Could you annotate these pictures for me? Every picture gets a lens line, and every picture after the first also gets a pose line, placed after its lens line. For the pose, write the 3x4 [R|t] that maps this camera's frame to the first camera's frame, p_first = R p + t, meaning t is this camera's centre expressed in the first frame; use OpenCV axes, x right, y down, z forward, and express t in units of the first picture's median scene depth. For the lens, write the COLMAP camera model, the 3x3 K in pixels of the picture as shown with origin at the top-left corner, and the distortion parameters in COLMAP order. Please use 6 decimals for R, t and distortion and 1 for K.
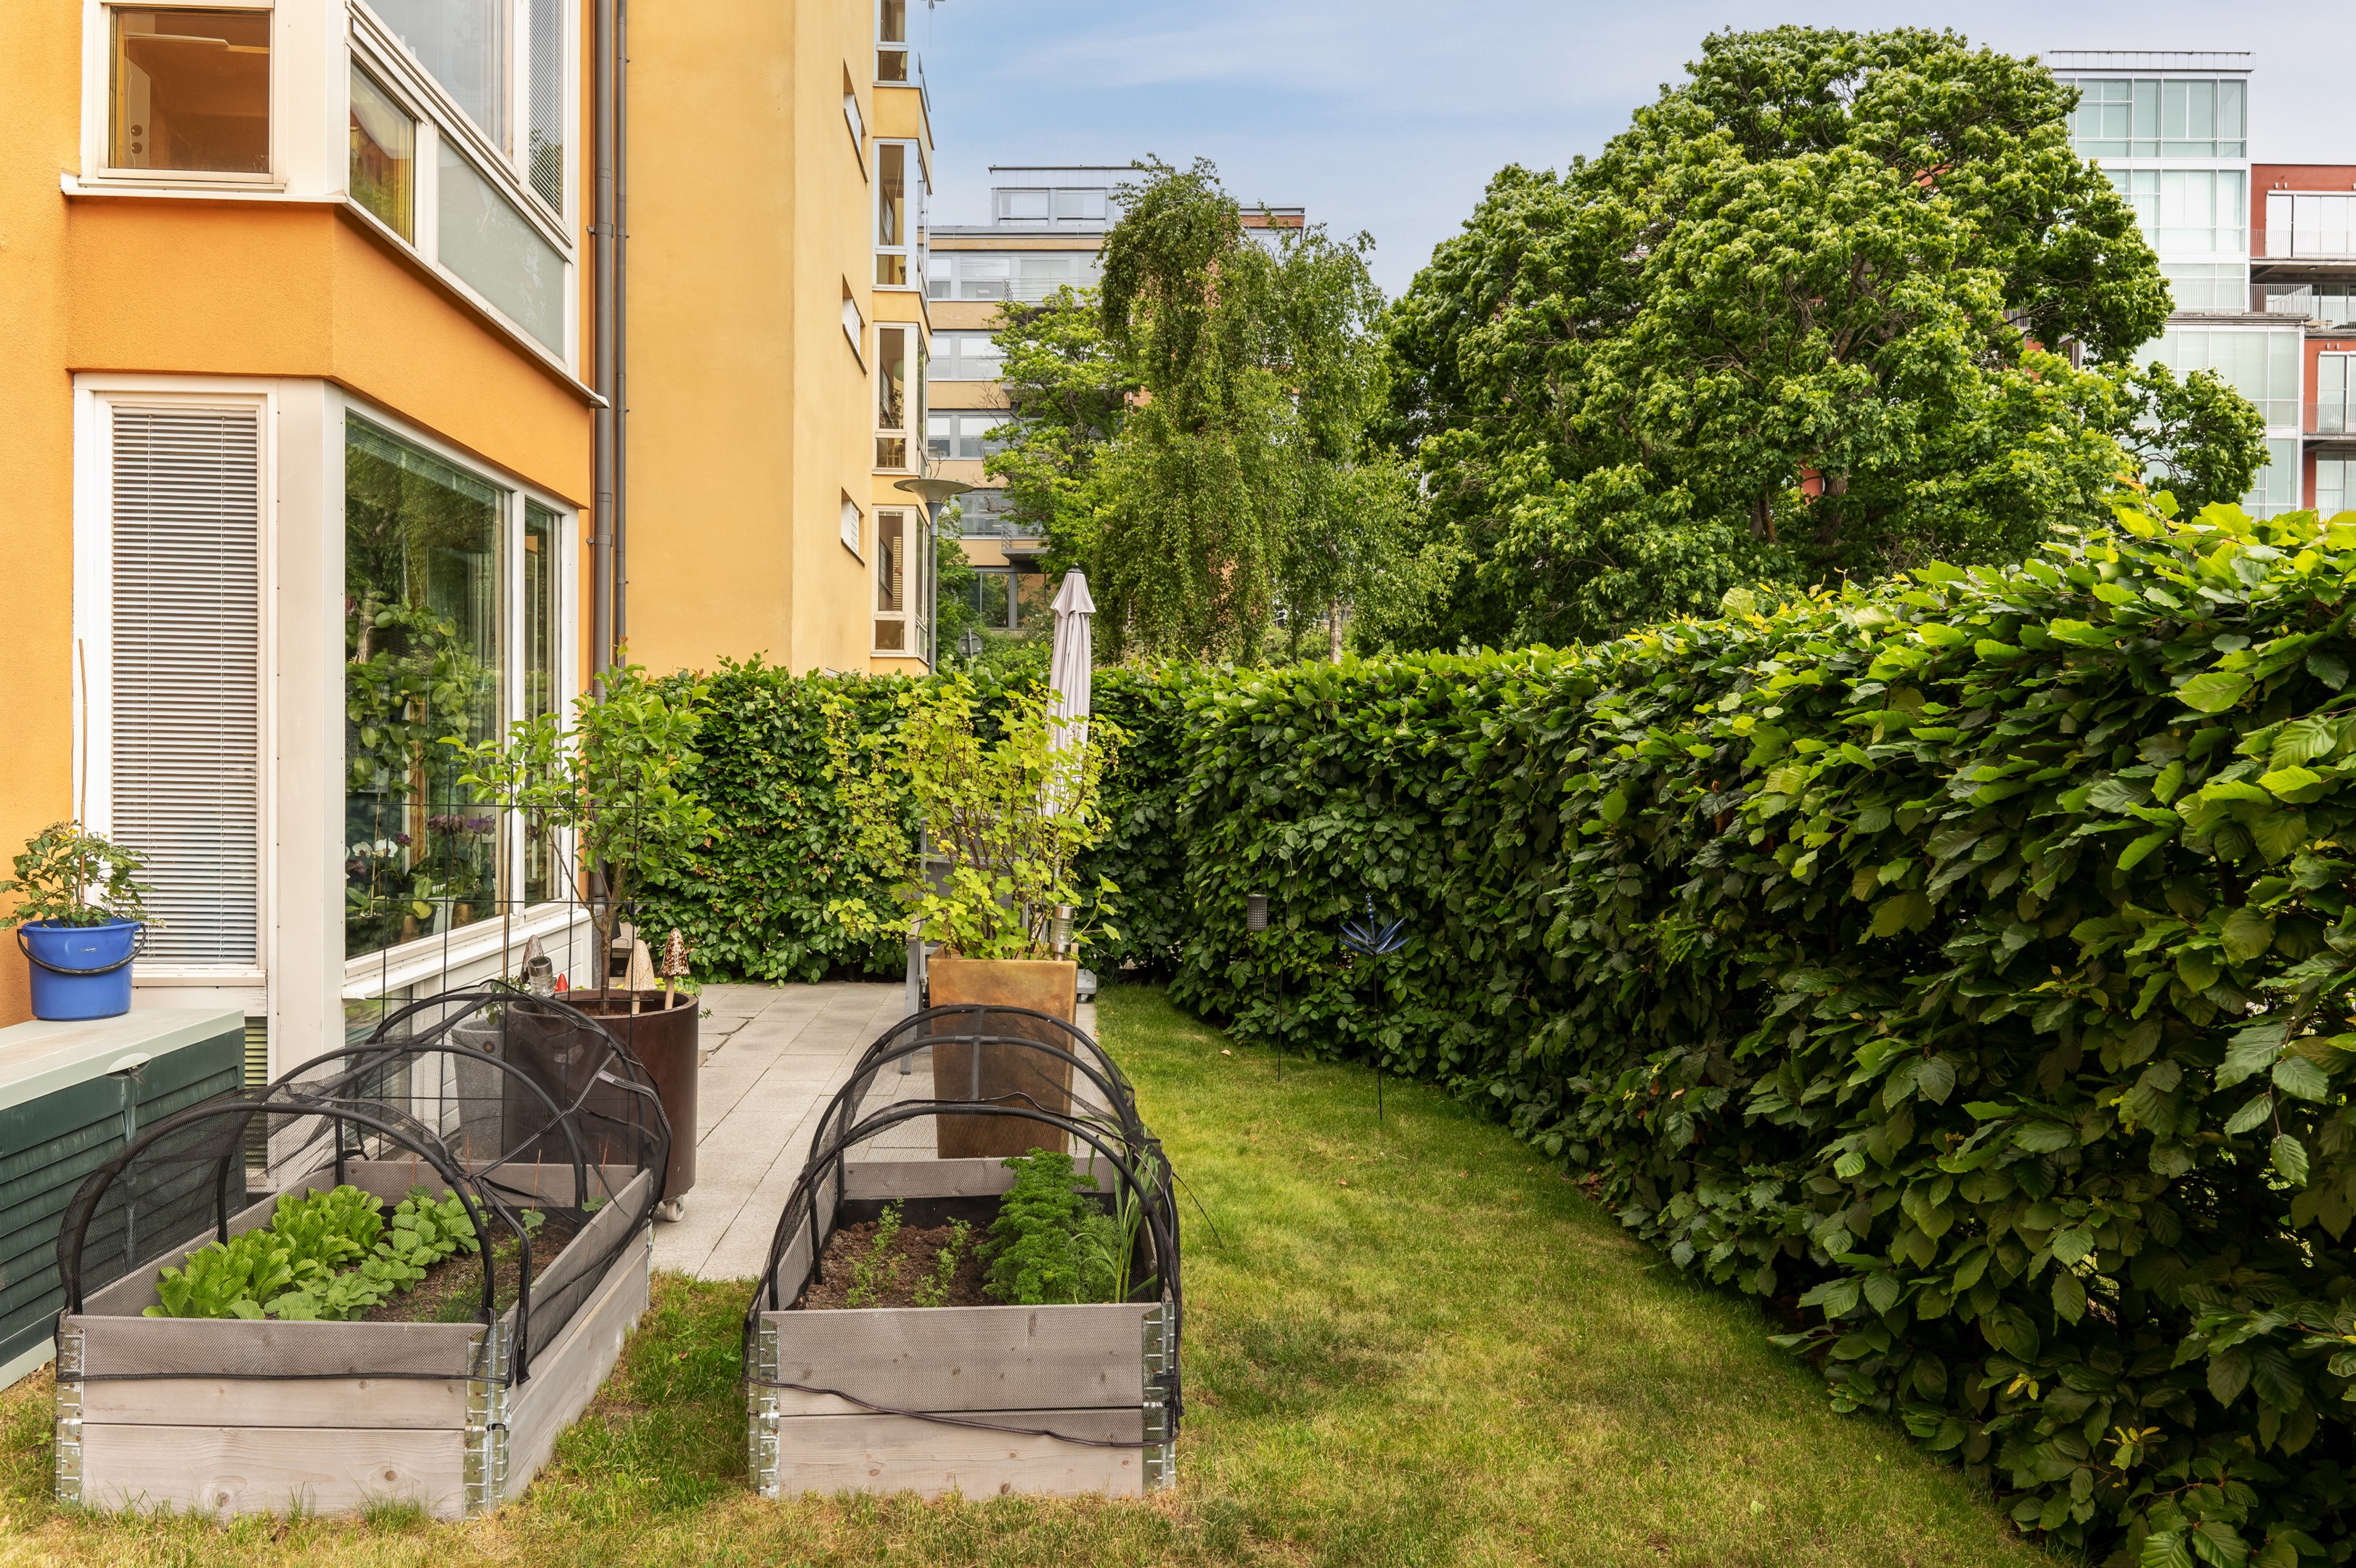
lens RADIAL K [[1635.7, 0, 1203.6], [0, 1635.7, 805.2], [0, 0, 1]] dist [0.013123, -0.030335]
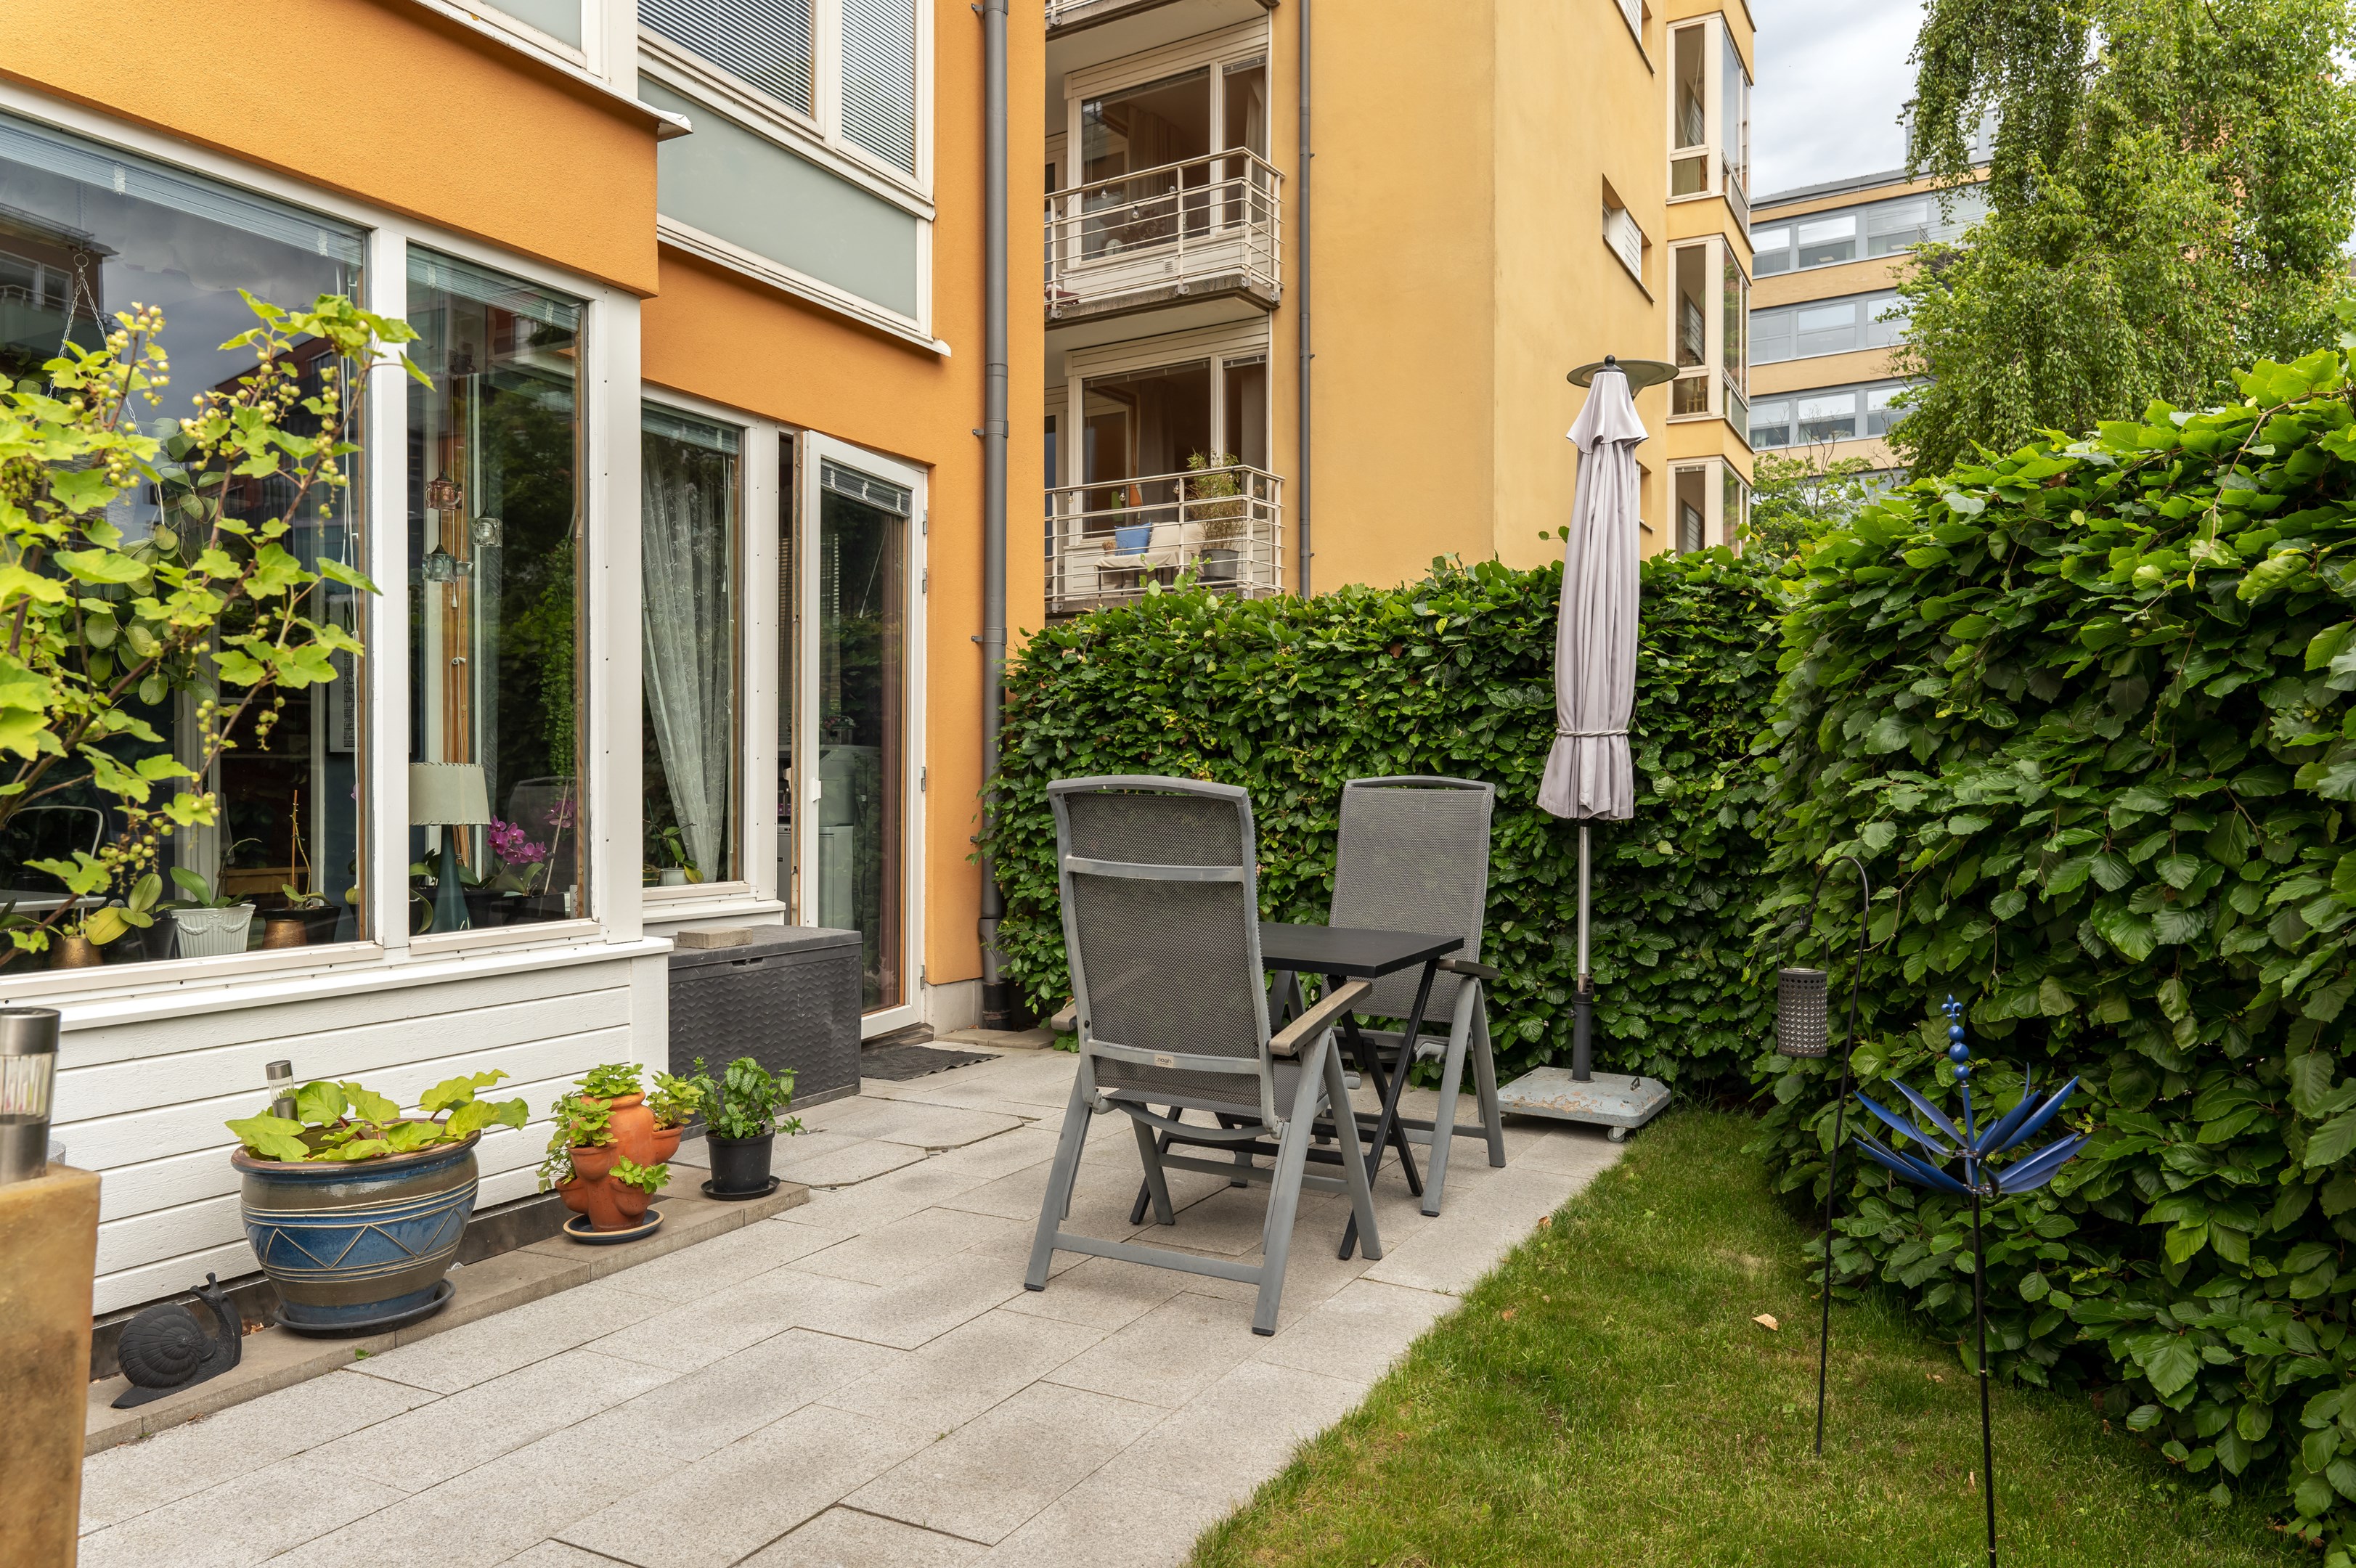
lens RADIAL K [[1635.7, 0, 1203.6], [0, 1635.7, 805.2], [0, 0, 1]] dist [0.013123, -0.030335]
pose [[0.849811, -0.005079, -0.527063, 0.098315], [-0.002850, 0.999895, -0.014232, 0.015932], [0.527080, 0.013596, 0.849707, 0.440768]]
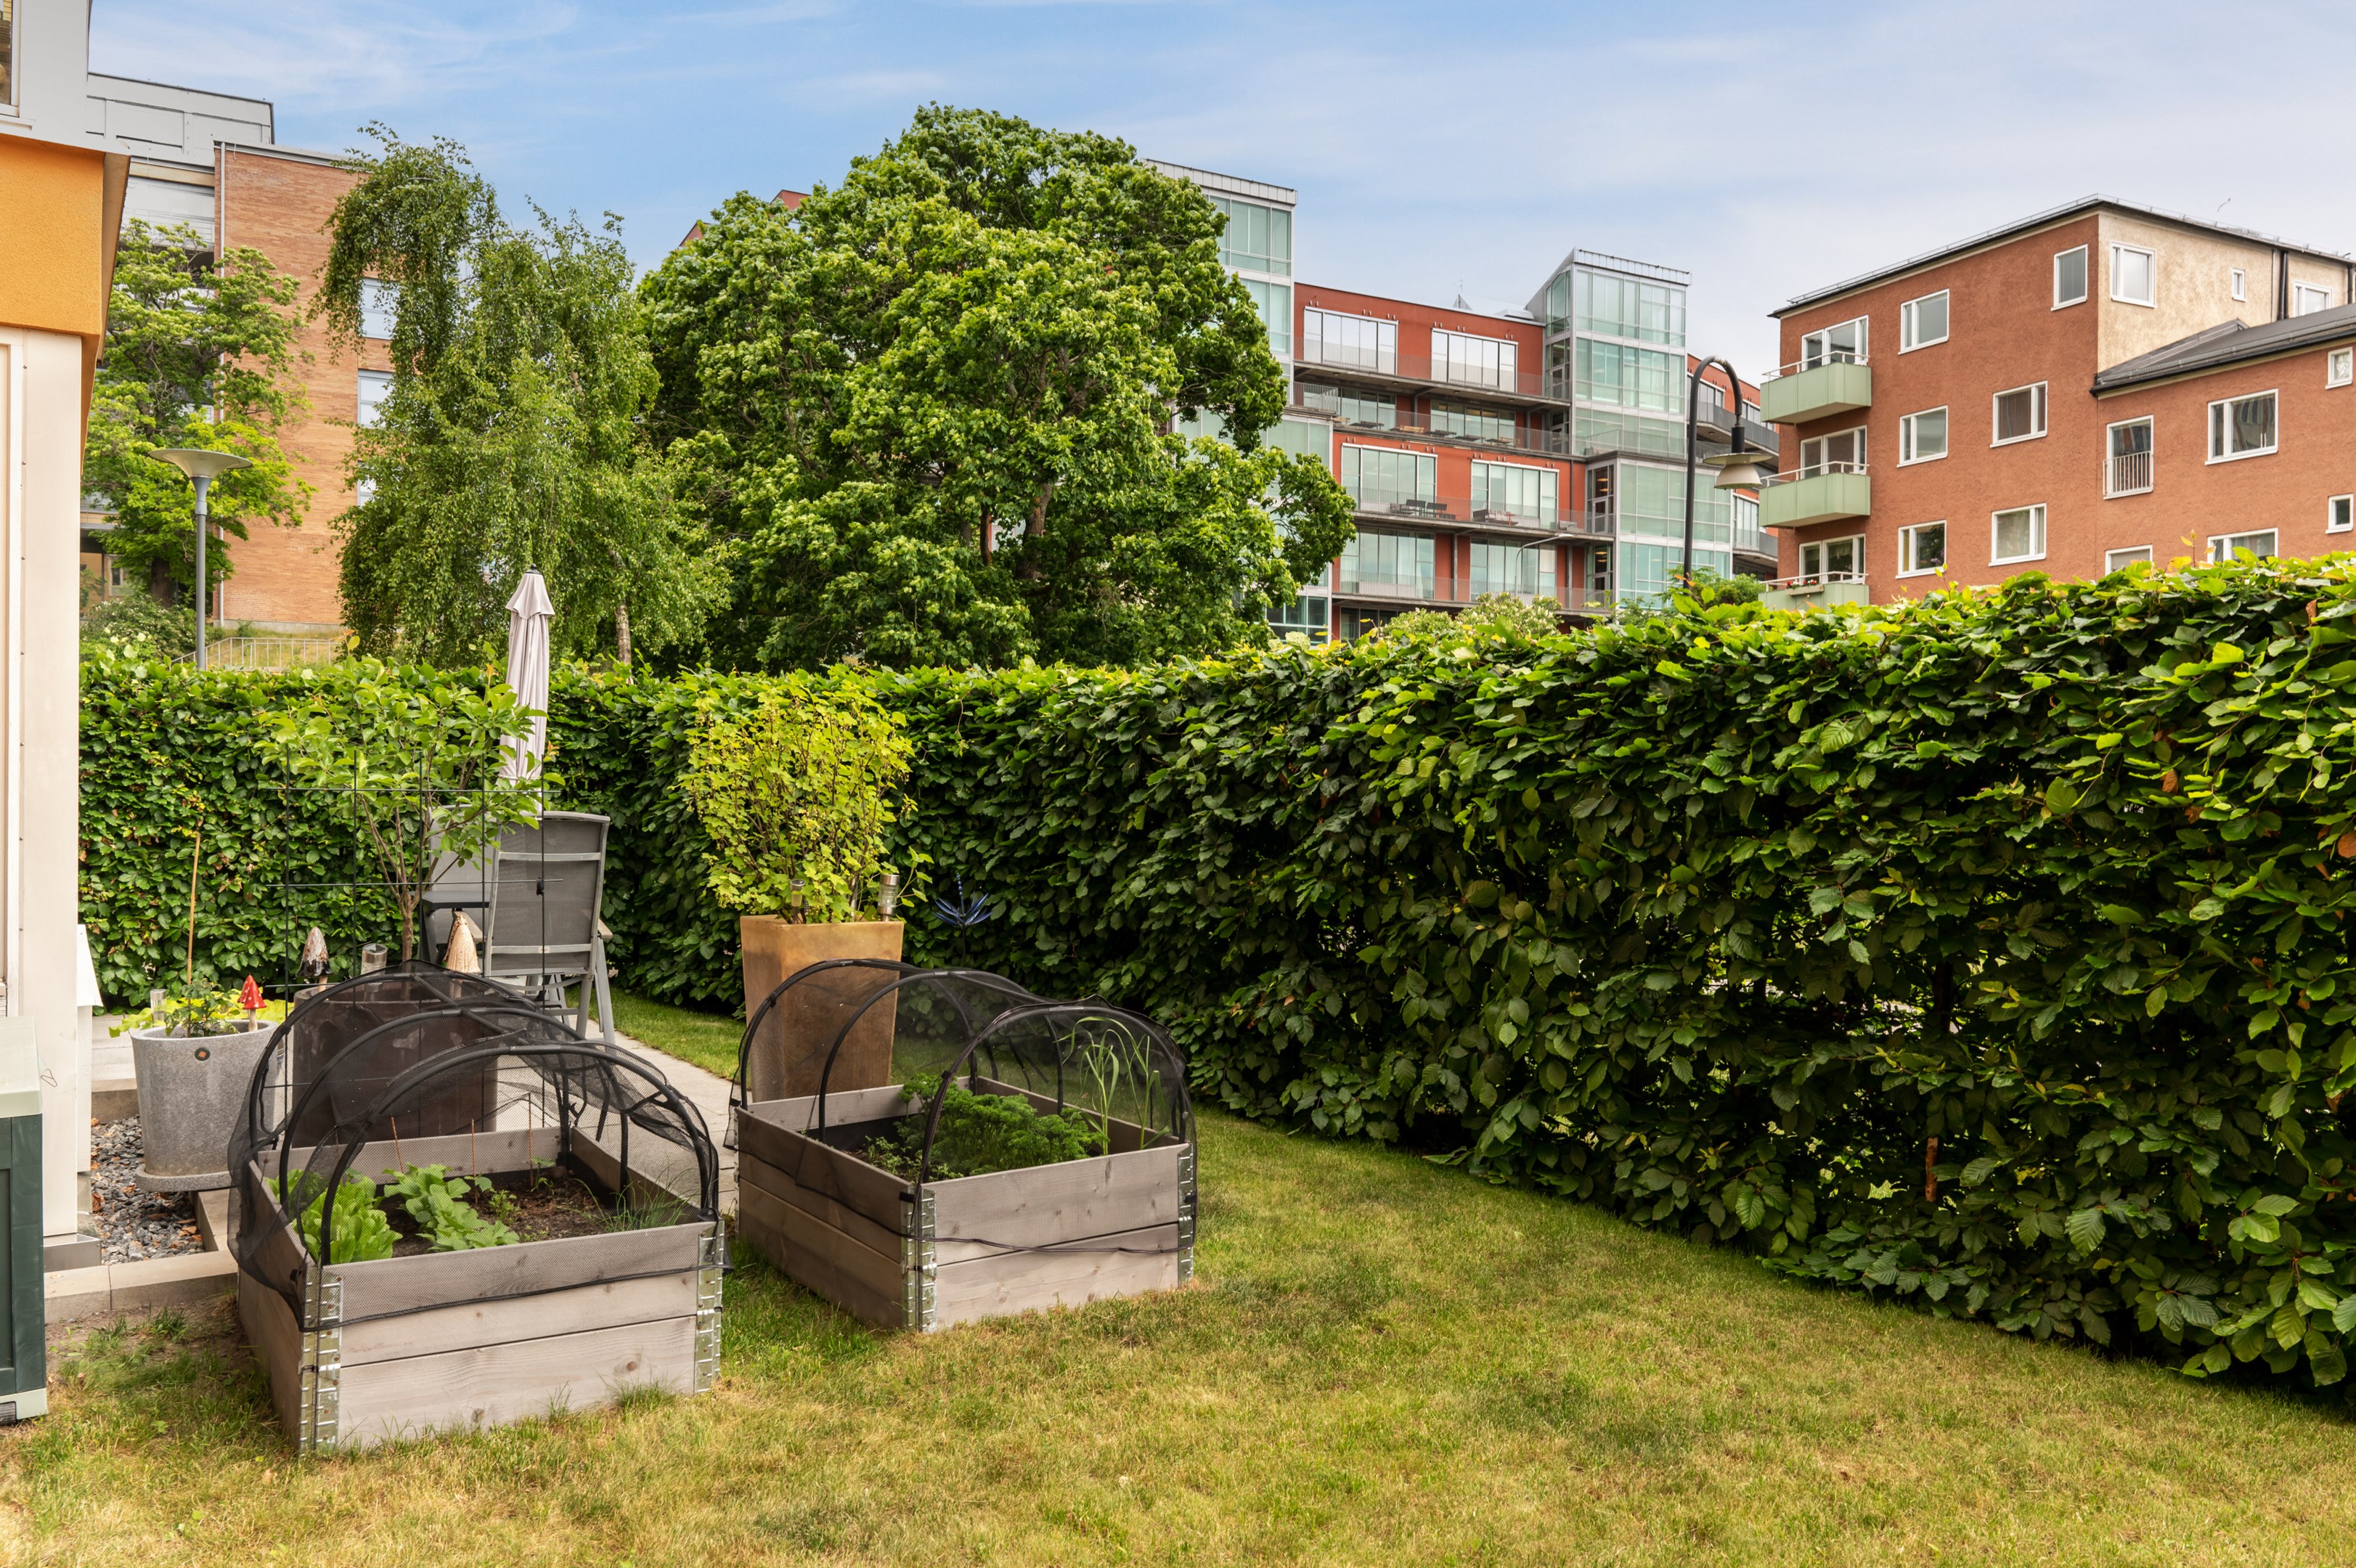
lens RADIAL K [[1635.7, 0, 1203.6], [0, 1635.7, 805.2], [0, 0, 1]] dist [0.013123, -0.030335]
pose [[0.861147, -0.010465, 0.508248, -0.230918], [0.015409, 0.999866, -0.005521, 0.010226], [-0.508122, 0.012586, 0.861193, -0.059326]]
